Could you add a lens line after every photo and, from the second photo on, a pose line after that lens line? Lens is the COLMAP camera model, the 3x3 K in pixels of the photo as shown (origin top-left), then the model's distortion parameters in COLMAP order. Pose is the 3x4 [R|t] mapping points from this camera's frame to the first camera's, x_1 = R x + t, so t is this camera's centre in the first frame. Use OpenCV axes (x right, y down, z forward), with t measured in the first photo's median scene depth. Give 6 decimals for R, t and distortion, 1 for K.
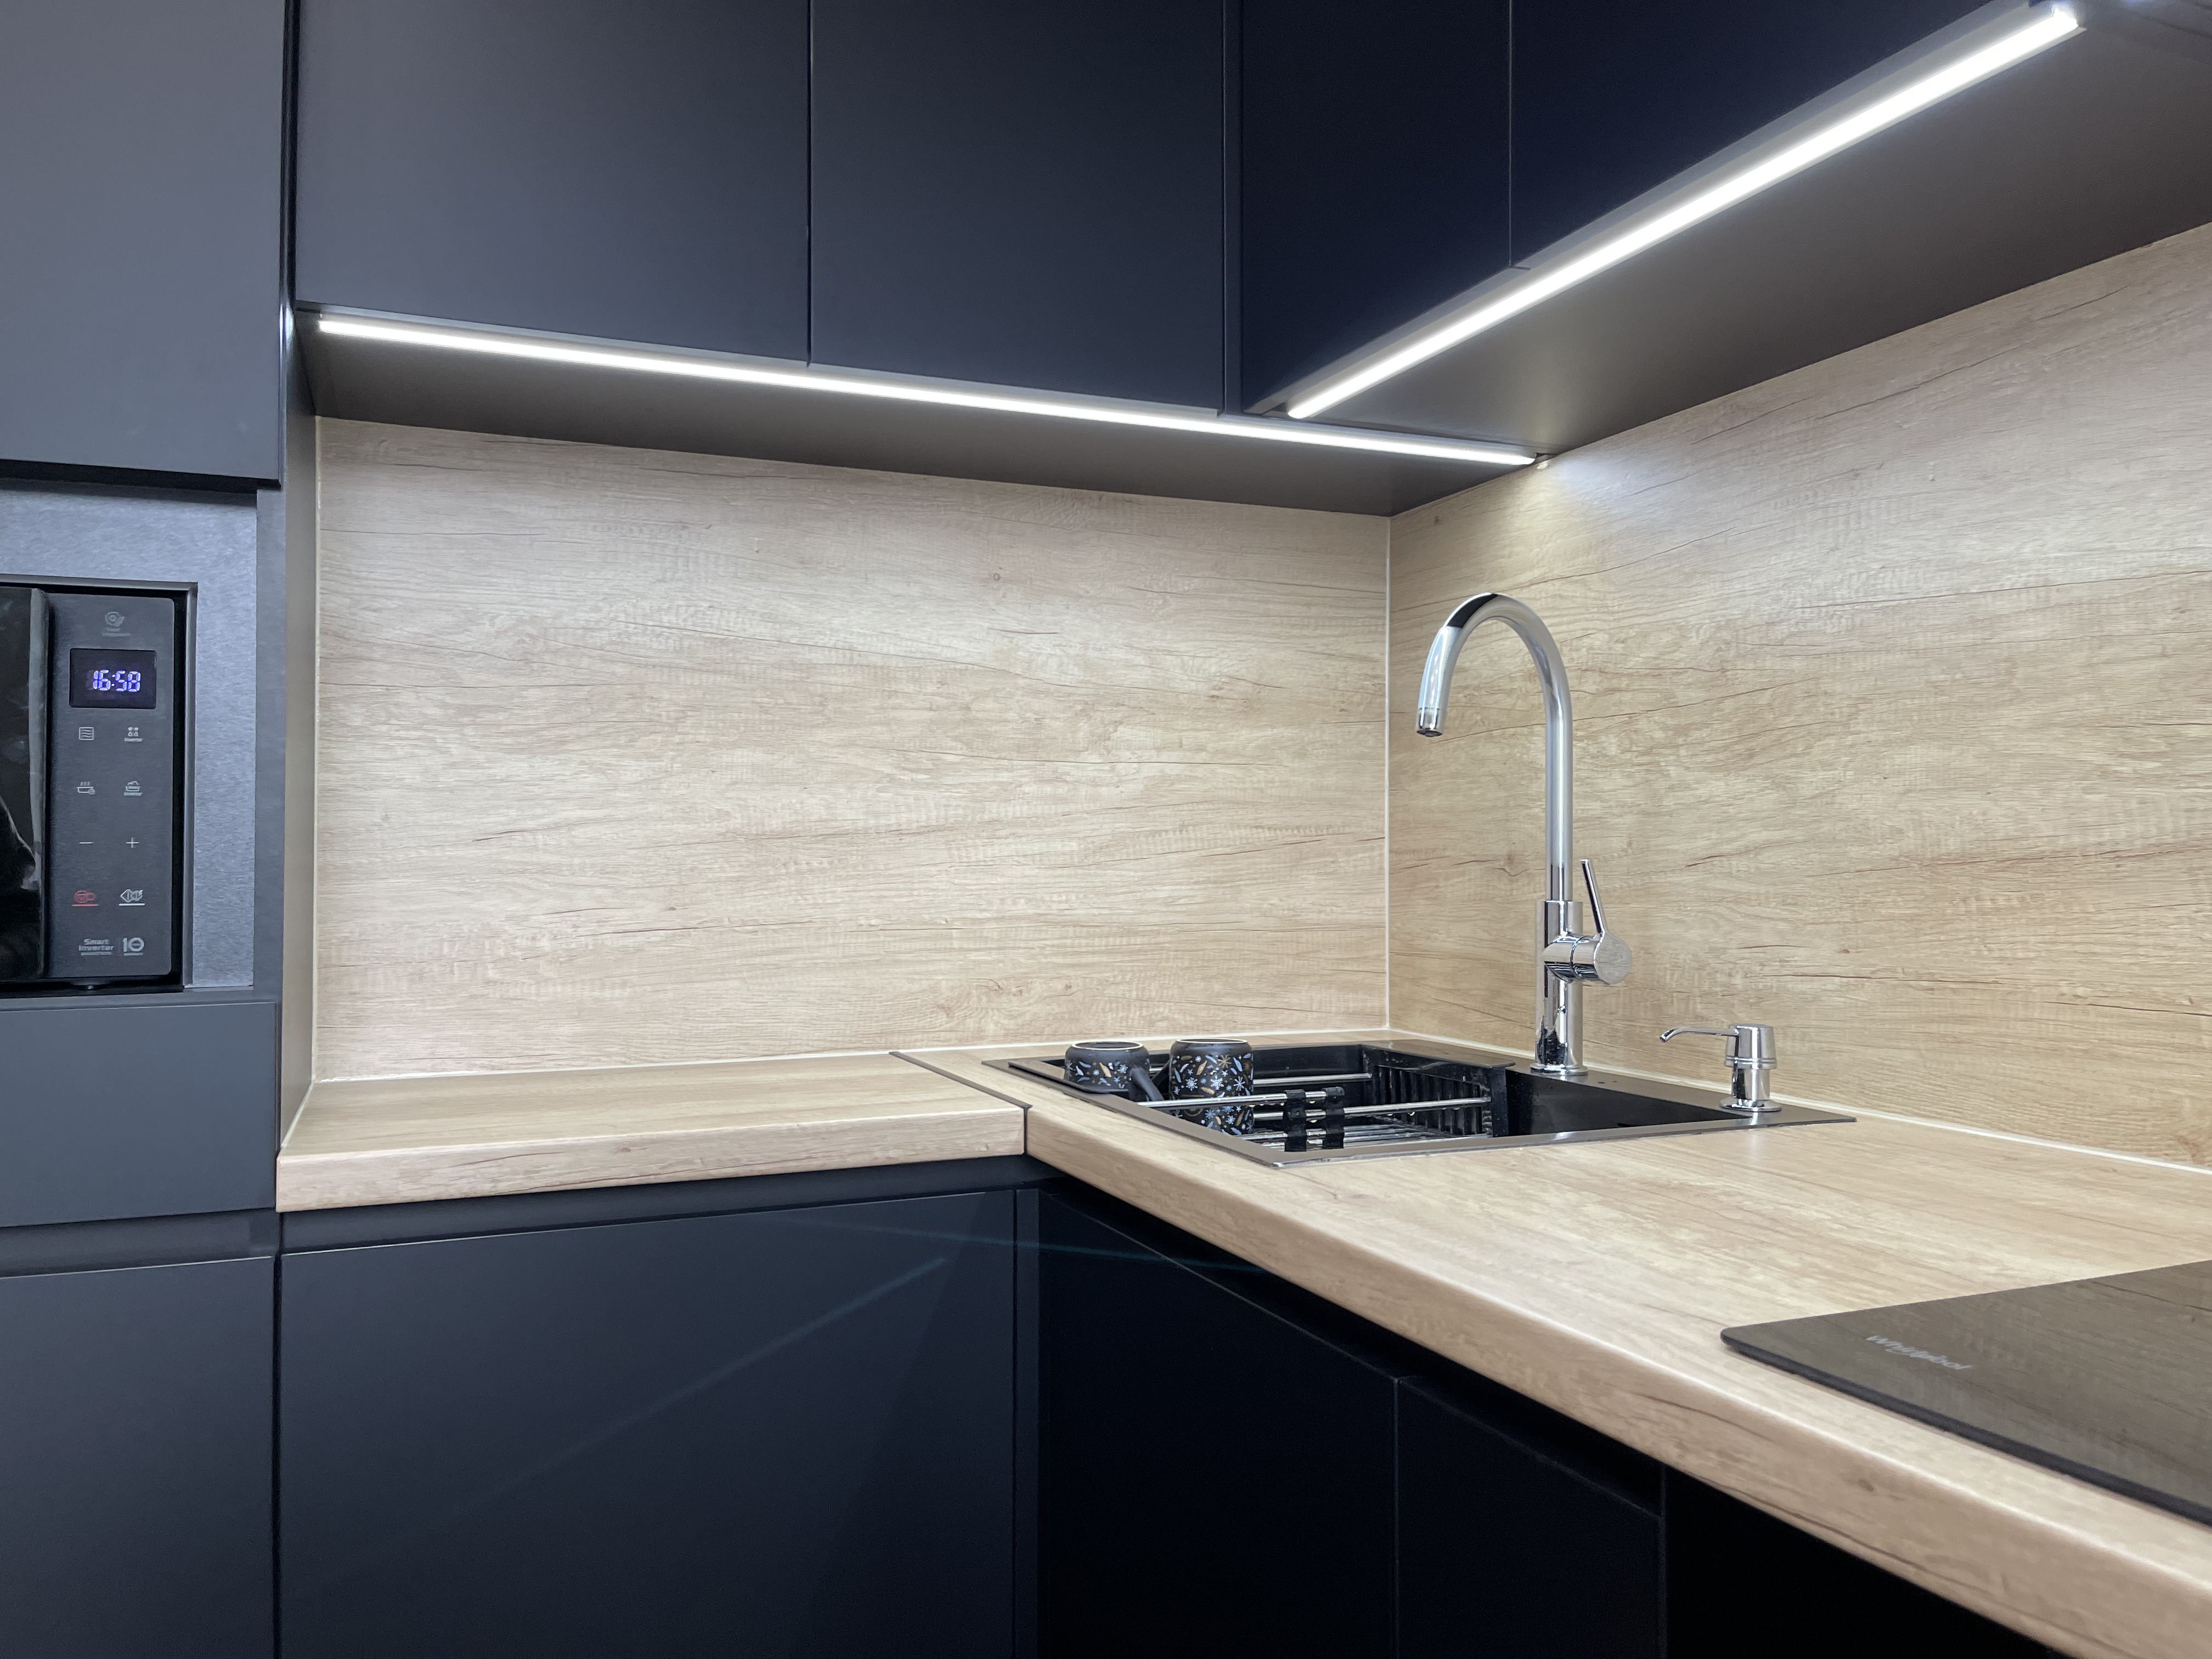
lens RADIAL K [[1676.4, 0, 1124.4], [0, 1676.4, 832.3], [0, 0, 1]] dist [0.061666, -0.065964]
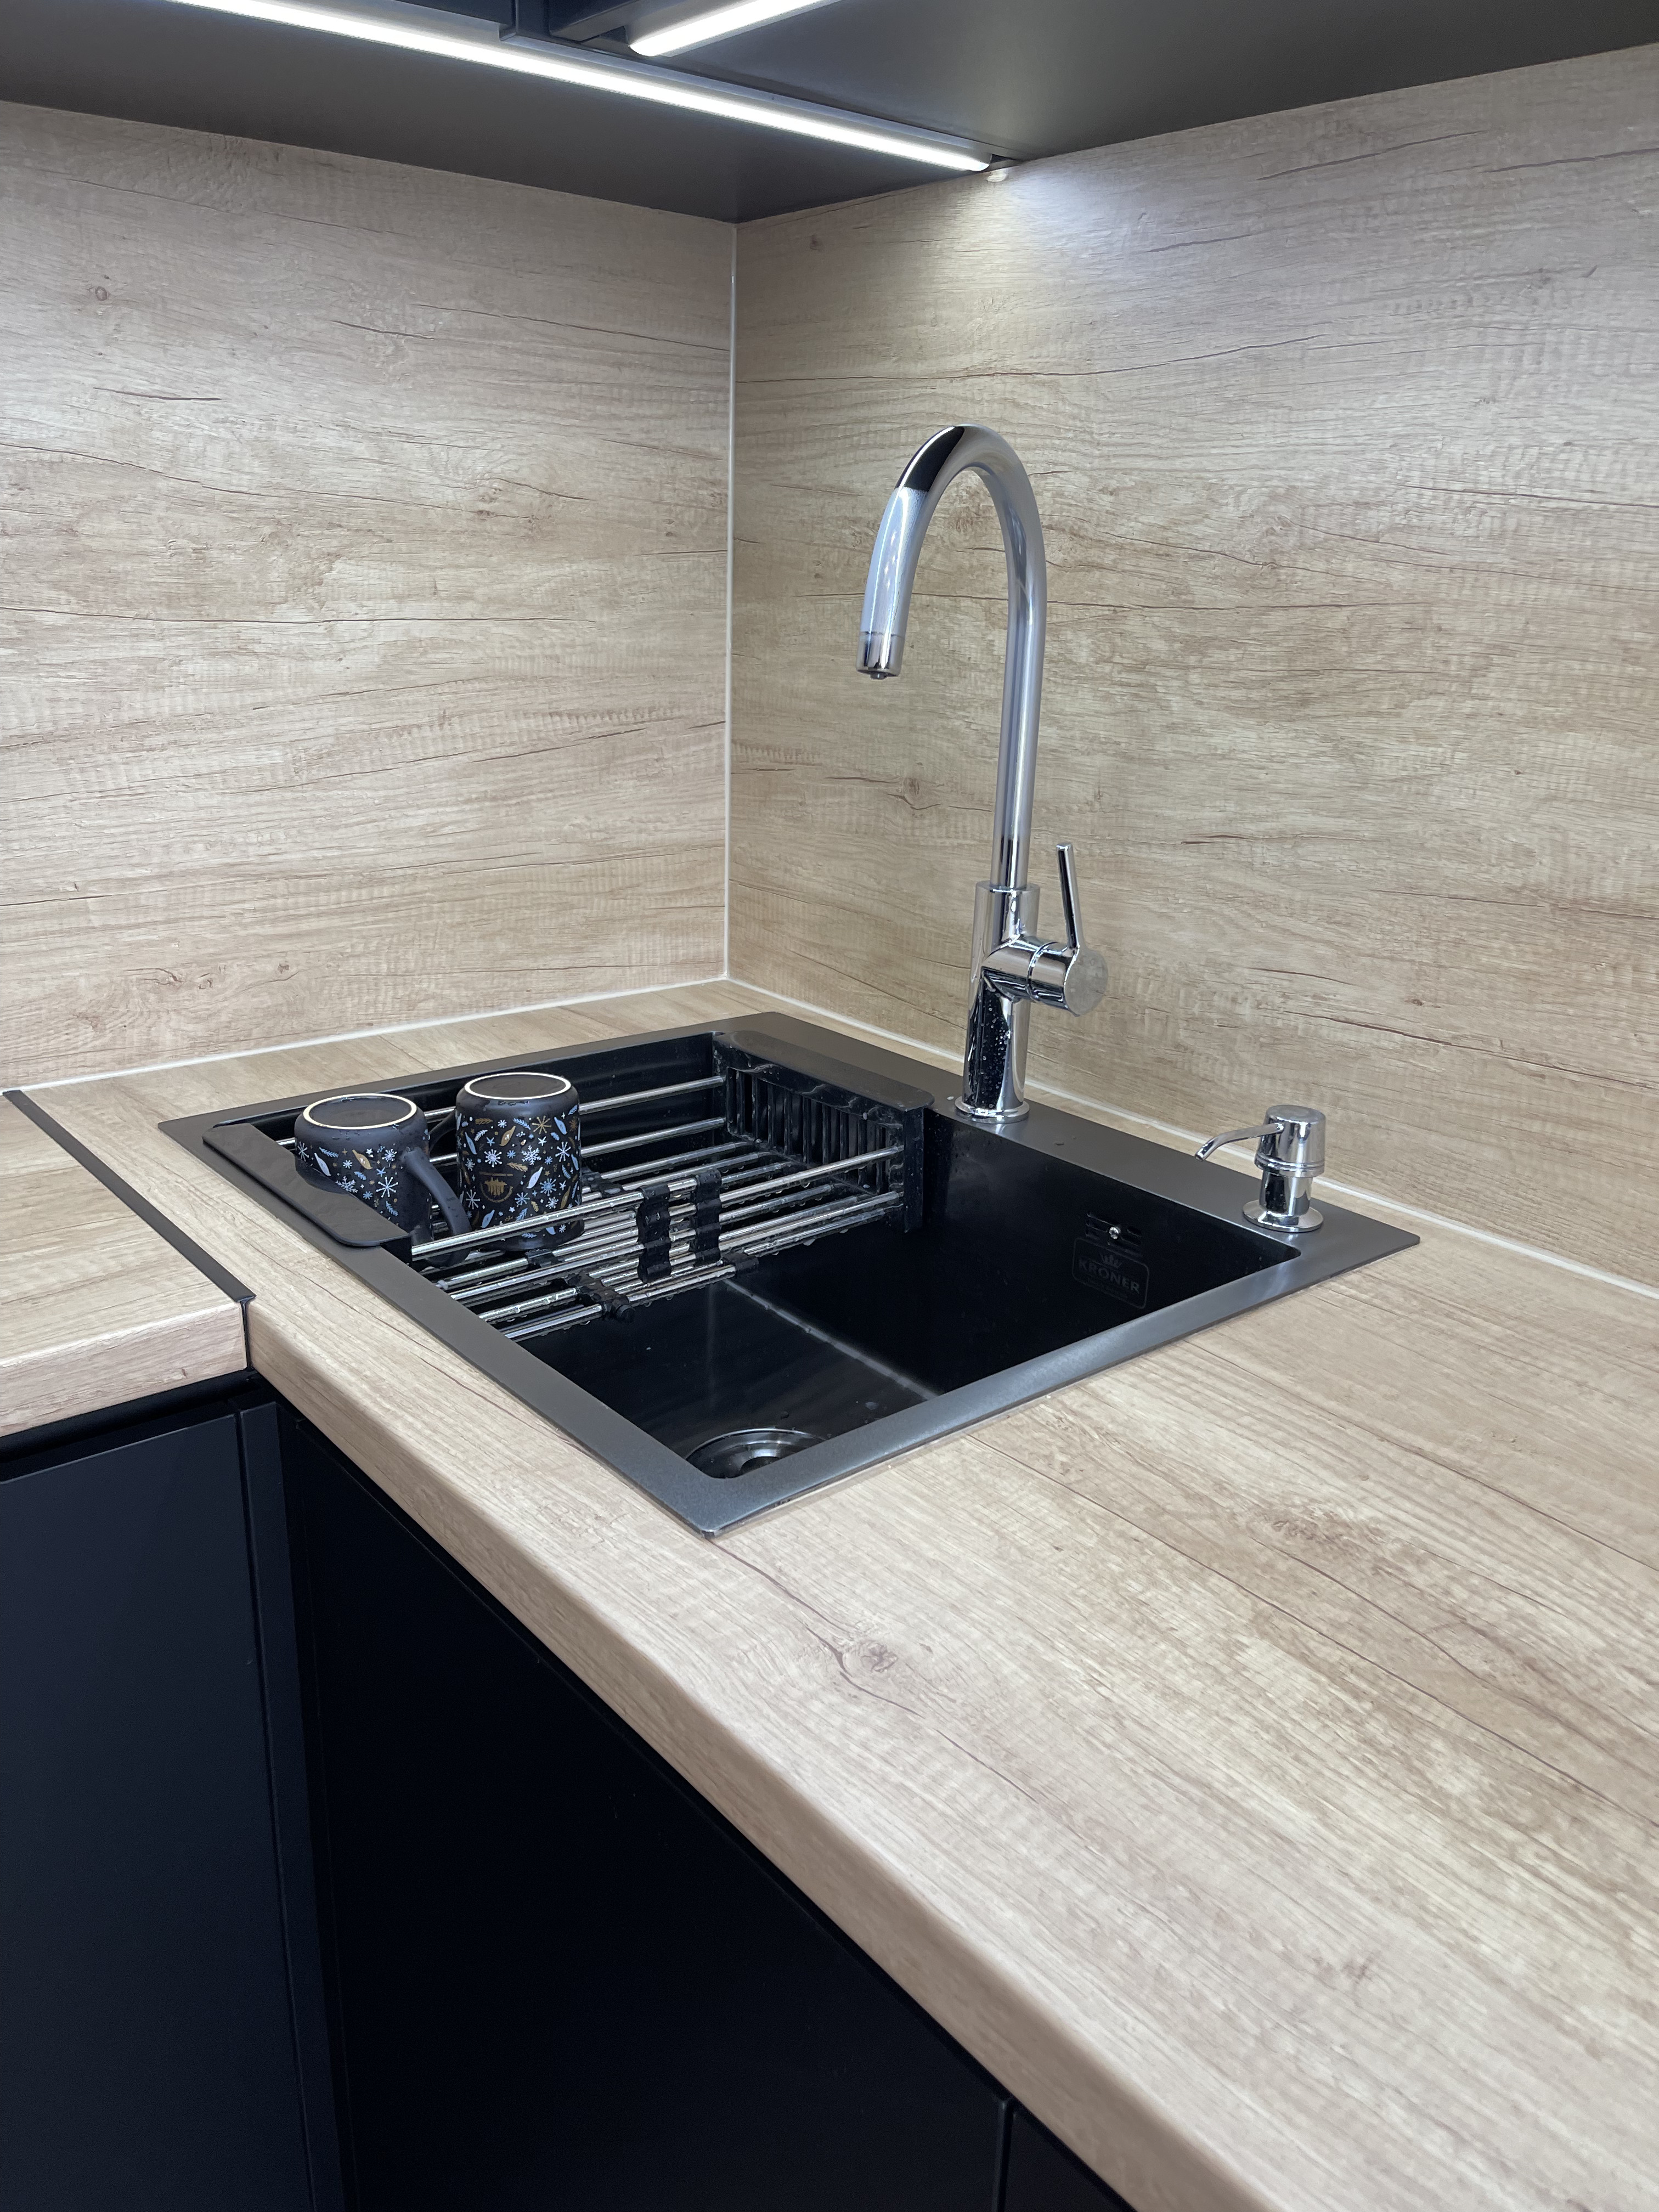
lens RADIAL K [[1676.4, 0, 845.5], [0, 1676.4, 1105.6], [0, 0, 1]] dist [0.061666, -0.065964]
pose [[0.955653, -0.062591, 0.287766, -0.018633], [-0.036842, 0.944067, 0.327689, -0.100211], [-0.292180, -0.323759, 0.899895, 0.342986]]
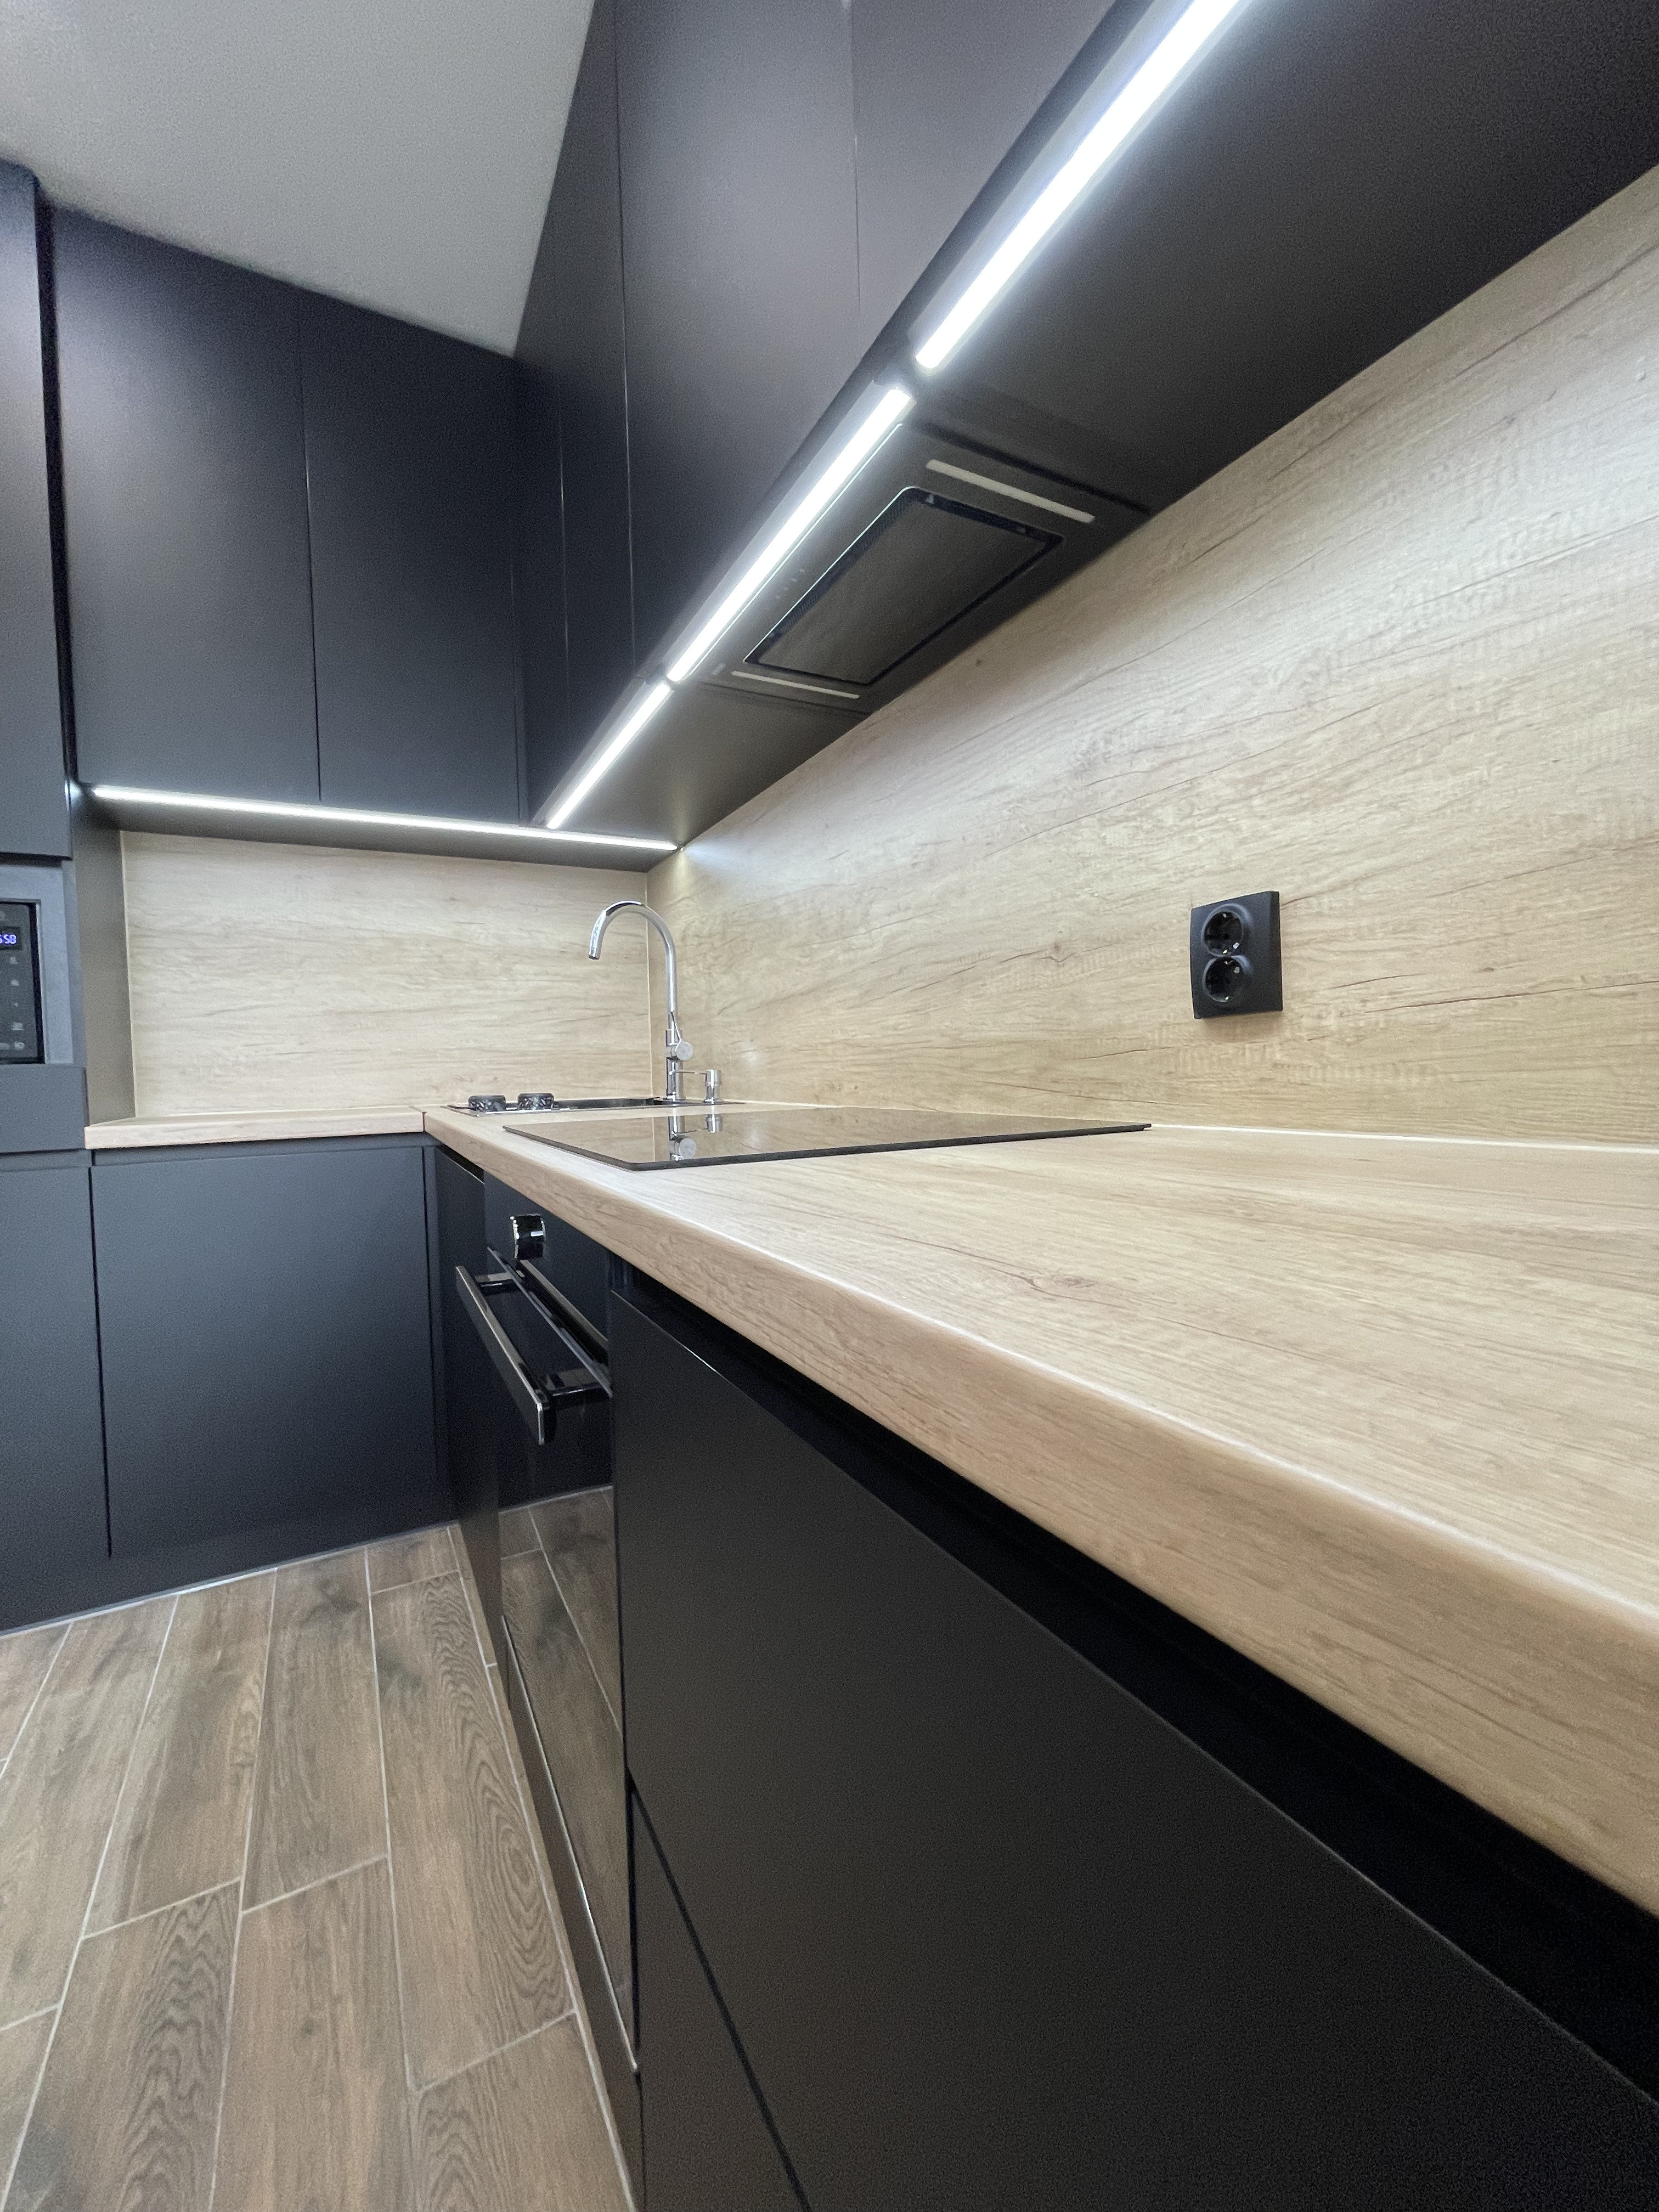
lens RADIAL K [[892.4, 0, 826.9], [0, 892.4, 1104.5], [0, 0, 1]] dist [-0.007961, 0.000397]
pose [[0.995229, -0.028541, 0.093301, 0.349874], [0.023120, 0.998009, 0.058676, 0.076662], [-0.094790, -0.056239, 0.993907, -0.305023]]
